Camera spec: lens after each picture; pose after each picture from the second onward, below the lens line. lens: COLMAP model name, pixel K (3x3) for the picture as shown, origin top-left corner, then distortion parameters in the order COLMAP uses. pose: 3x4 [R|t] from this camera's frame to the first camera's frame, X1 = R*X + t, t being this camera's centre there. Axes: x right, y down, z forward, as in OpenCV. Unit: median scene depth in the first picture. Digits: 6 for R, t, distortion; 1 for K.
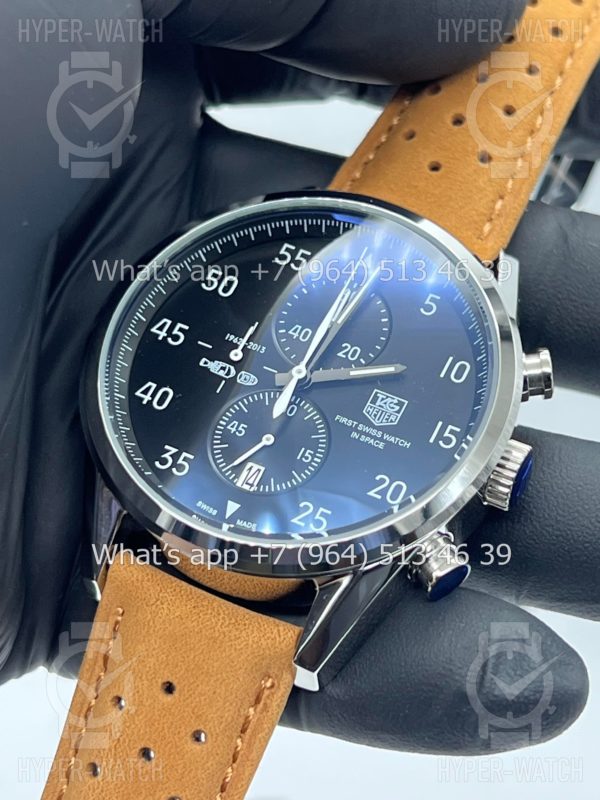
lens RADIAL K [[1967.0, 0, 300.0], [0, 1967.0, 400.0], [0, 0, 1]] dist [0.283429, -0.647670]
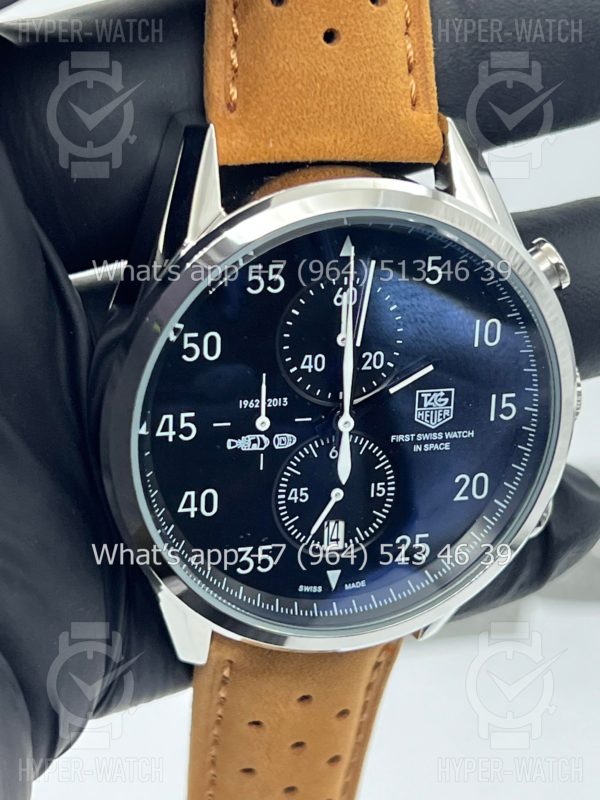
lens RADIAL K [[1921.9, 0, 300.0], [0, 1921.9, 400.0], [0, 0, 1]] dist [0.296827, -2.538165]
pose [[0.843466, -0.495154, 0.208299, -0.194815], [0.155212, 0.595863, 0.787945, -0.712422], [-0.514271, -0.632274, 0.579444, 0.511562]]
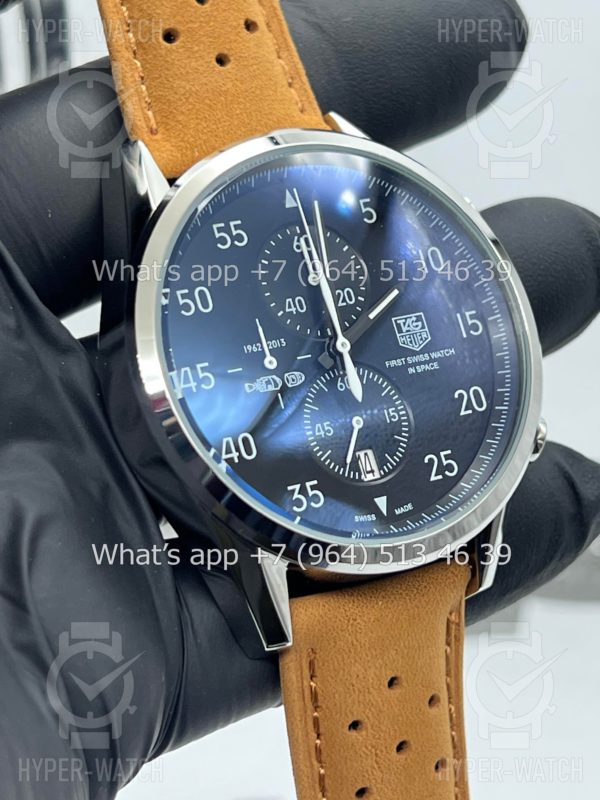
lens RADIAL K [[1921.9, 0, 300.0], [0, 1921.9, 400.0], [0, 0, 1]] dist [0.296827, -2.538165]
pose [[0.610836, -0.551615, 0.567980, -0.561890], [0.316476, 0.827671, 0.463469, -0.434349], [-0.725757, -0.103351, 0.680144, 0.373578]]
